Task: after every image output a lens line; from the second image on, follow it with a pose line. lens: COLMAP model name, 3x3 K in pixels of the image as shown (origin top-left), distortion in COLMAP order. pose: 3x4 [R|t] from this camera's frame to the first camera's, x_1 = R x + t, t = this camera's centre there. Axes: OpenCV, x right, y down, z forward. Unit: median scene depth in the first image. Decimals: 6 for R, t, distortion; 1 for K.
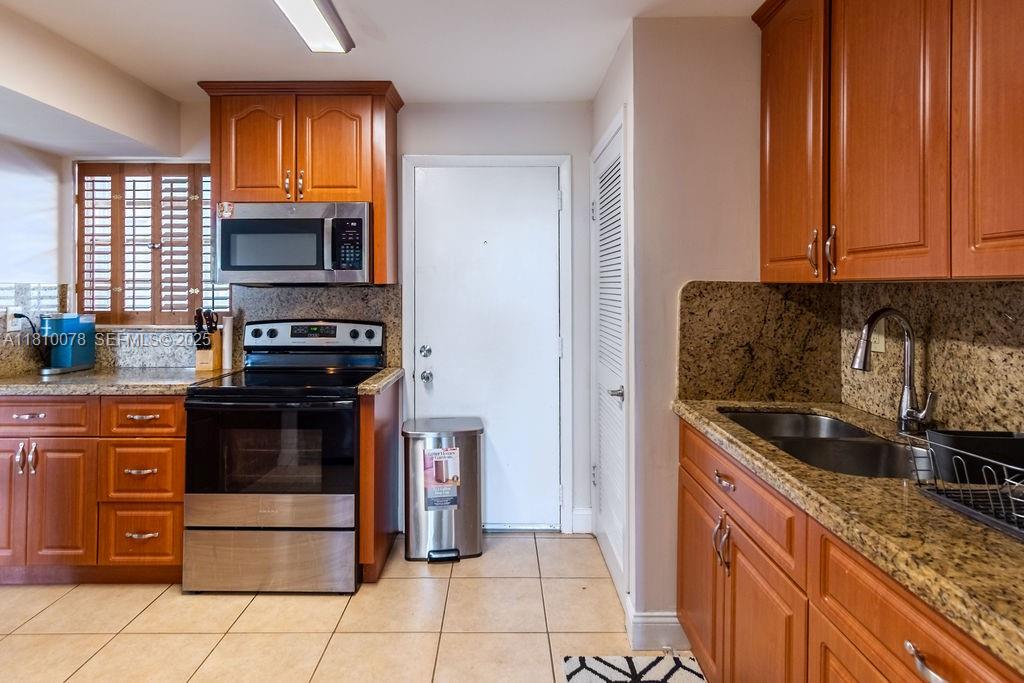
lens RADIAL K [[572.0, 0, 482.6], [0, 572.0, 291.4], [0, 0, 1]] dist [0.002612, 0.003658]
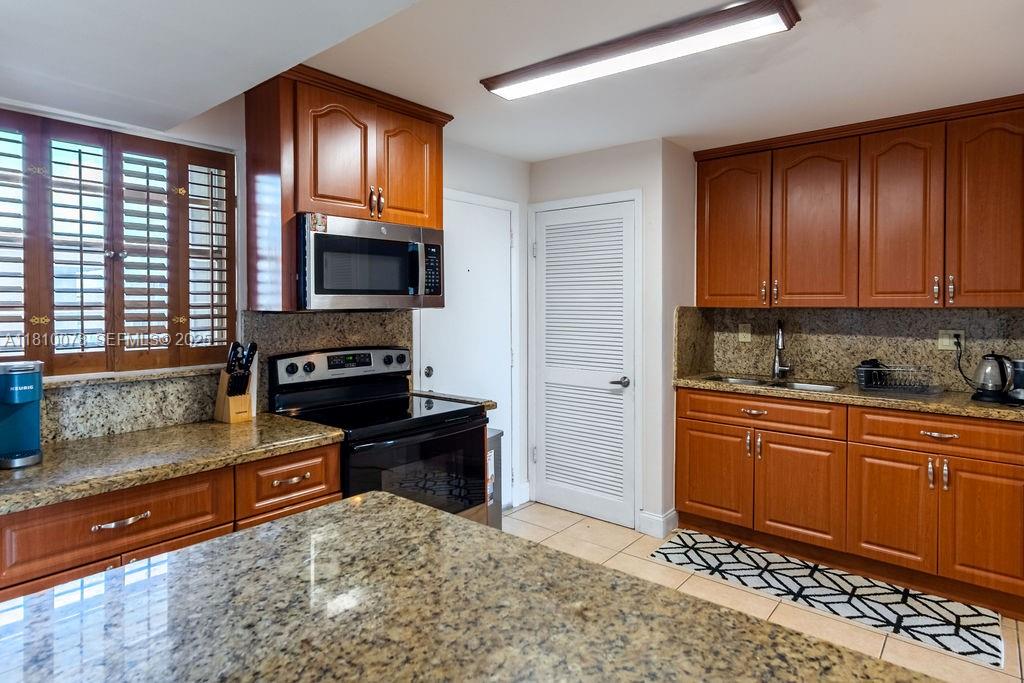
lens RADIAL K [[572.0, 0, 522.4], [0, 572.0, 321.0], [0, 0, 1]] dist [0.002612, 0.003658]
pose [[0.634115, -0.025910, 0.772805, -0.824656], [0.006869, 0.999588, 0.027878, -0.017044], [-0.773208, -0.012370, 0.634032, 0.209486]]
